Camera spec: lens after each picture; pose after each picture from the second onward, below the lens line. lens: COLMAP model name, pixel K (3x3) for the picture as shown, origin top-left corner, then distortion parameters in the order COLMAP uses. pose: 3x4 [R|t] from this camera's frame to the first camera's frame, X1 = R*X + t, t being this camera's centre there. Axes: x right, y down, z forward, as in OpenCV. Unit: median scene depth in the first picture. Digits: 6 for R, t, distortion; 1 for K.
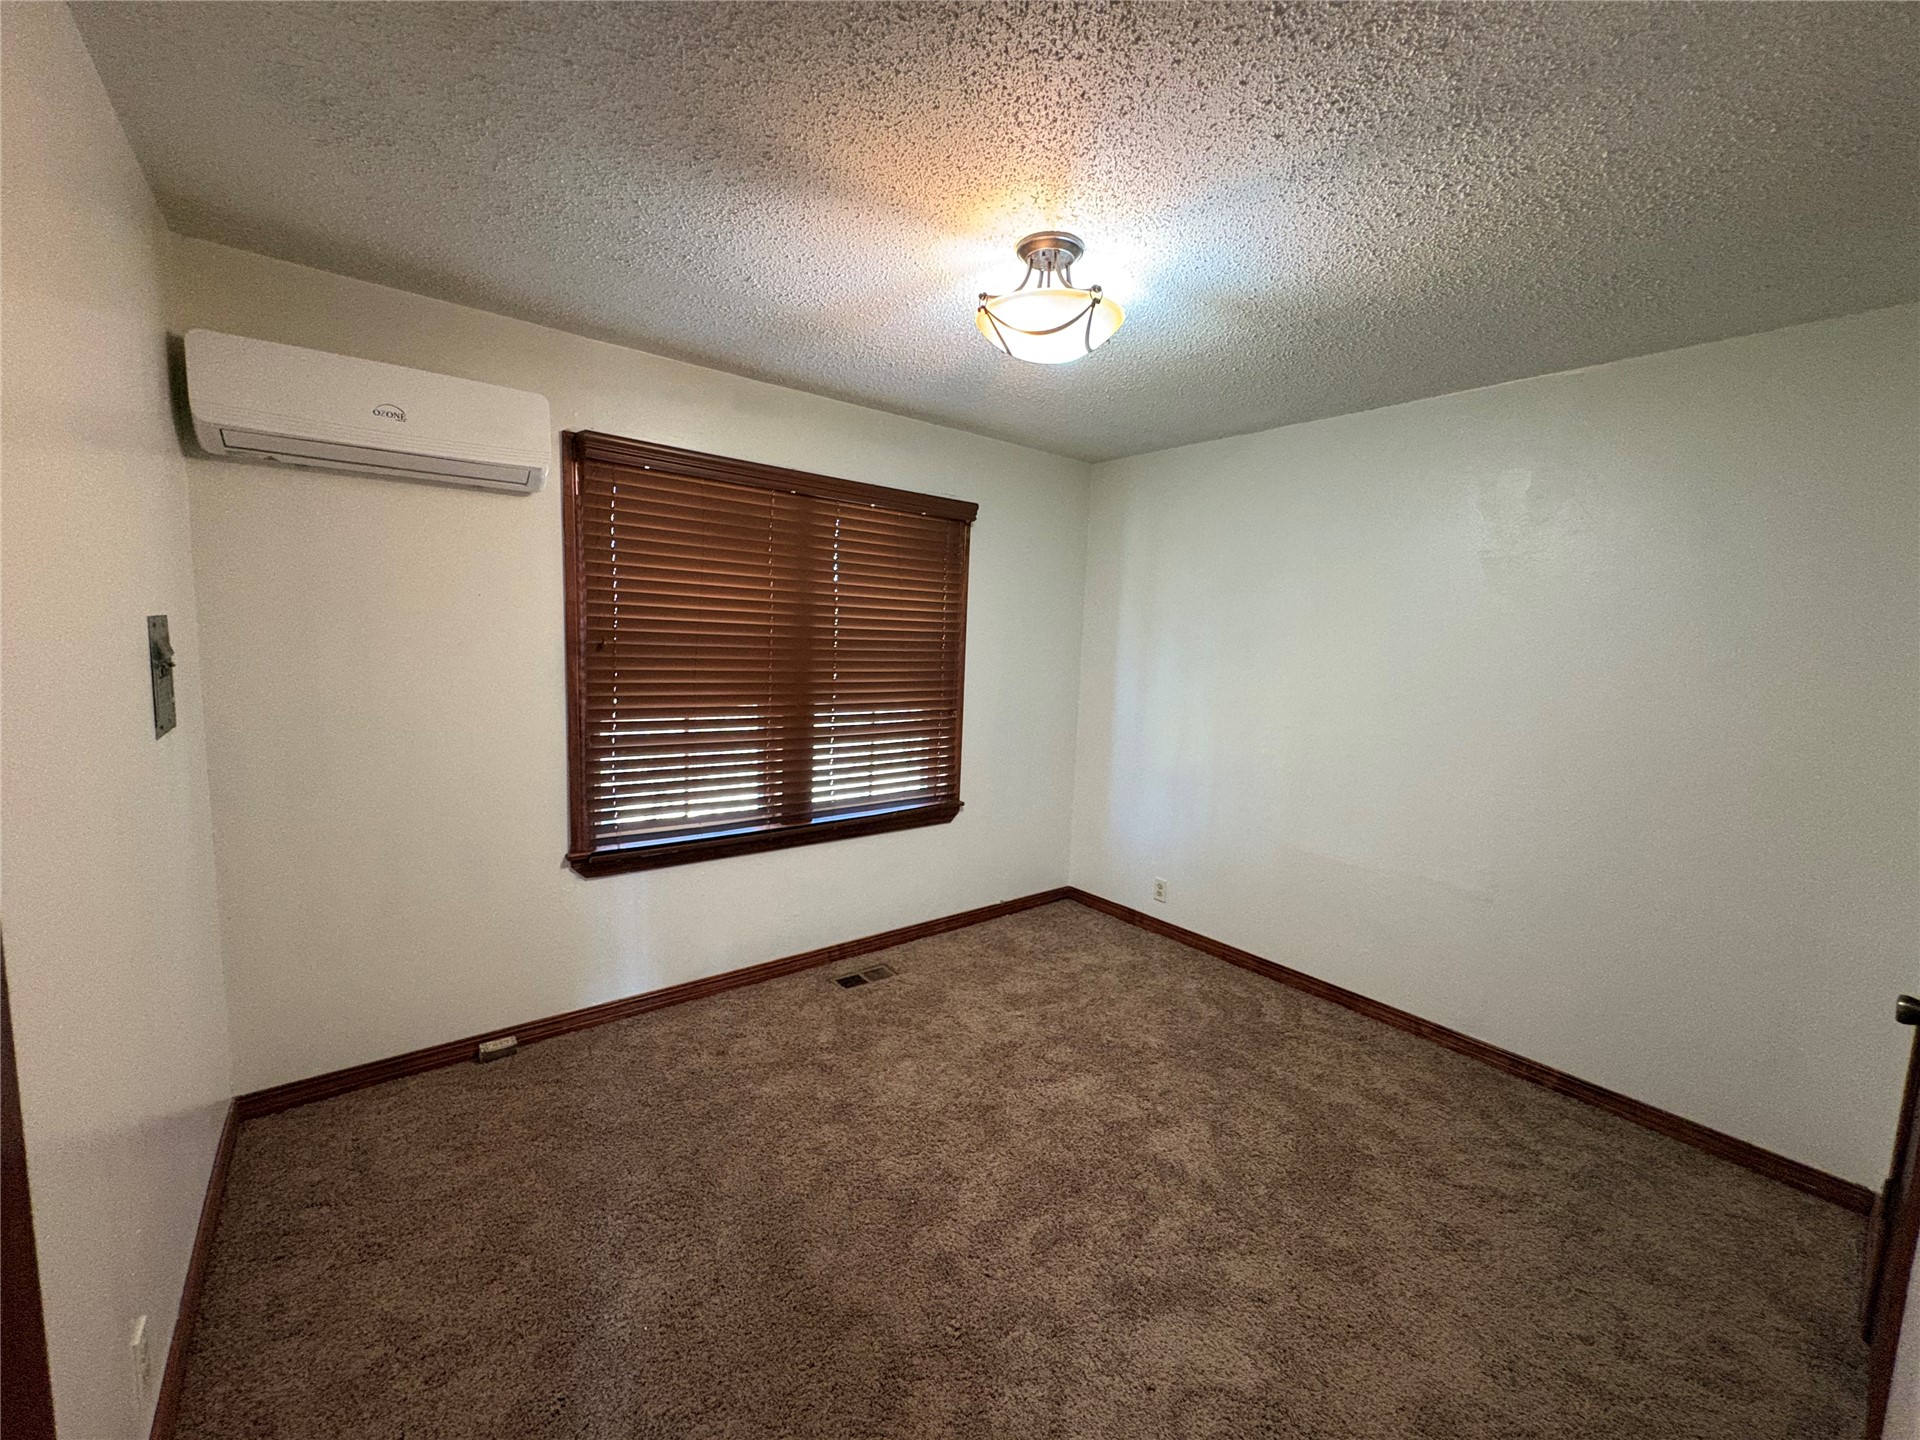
lens RADIAL K [[764.3, 0, 960.1], [0, 764.3, 725.3], [0, 0, 1]] dist [-0.000591, 0.000467]
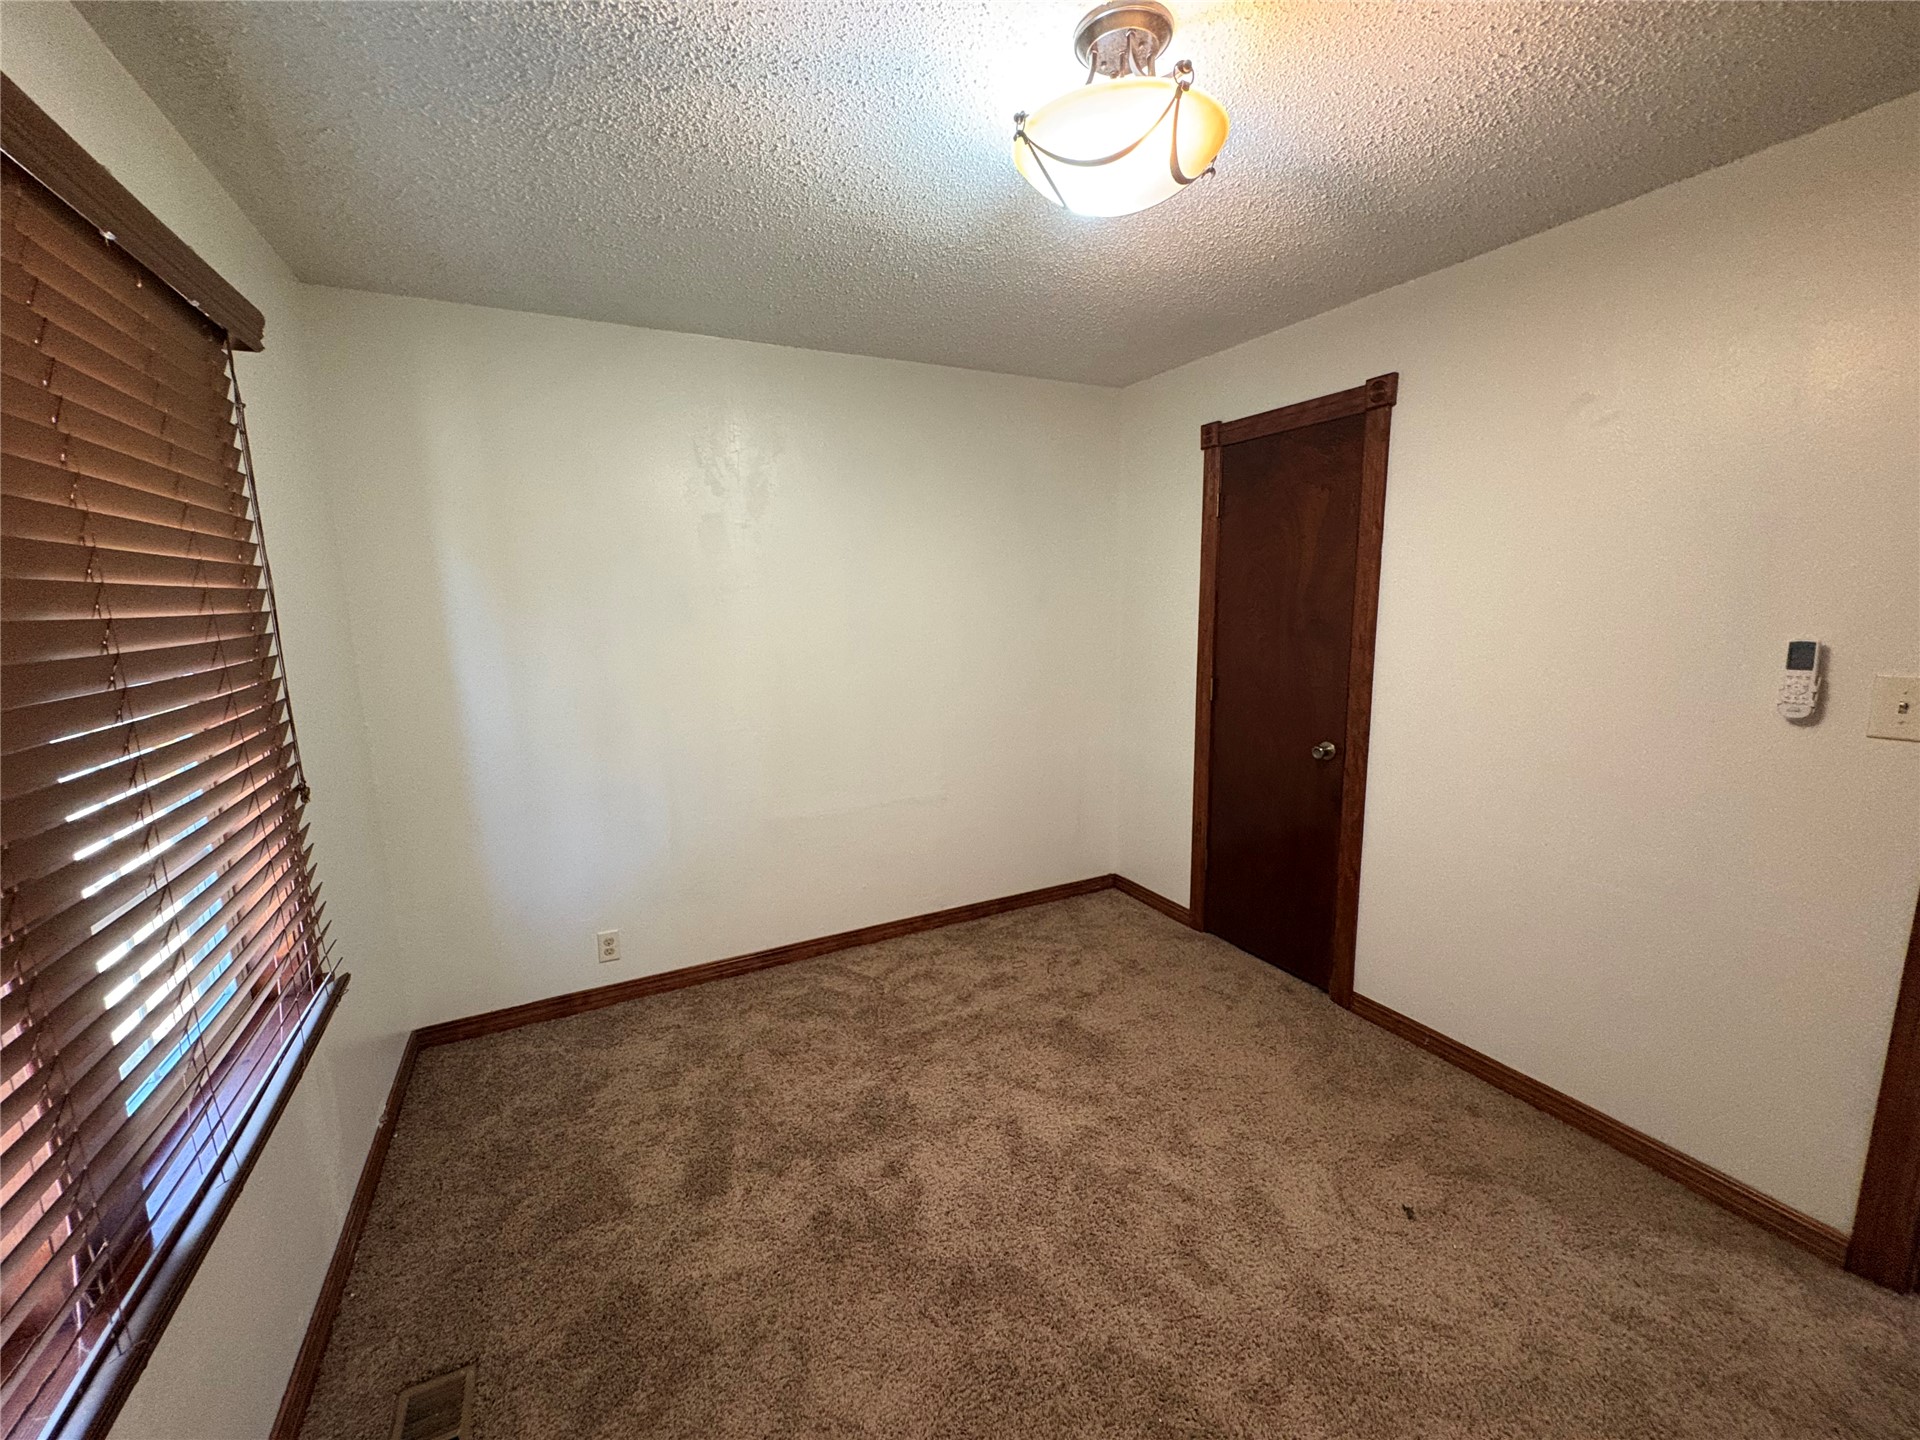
lens RADIAL K [[764.3, 0, 965.5], [0, 764.3, 731.3], [0, 0, 1]] dist [-0.000591, 0.000467]
pose [[0.212255, -0.219550, 0.952232, -0.426078], [0.147870, 0.970430, 0.190786, -0.099285], [-0.965962, 0.100311, 0.238443, 0.635646]]
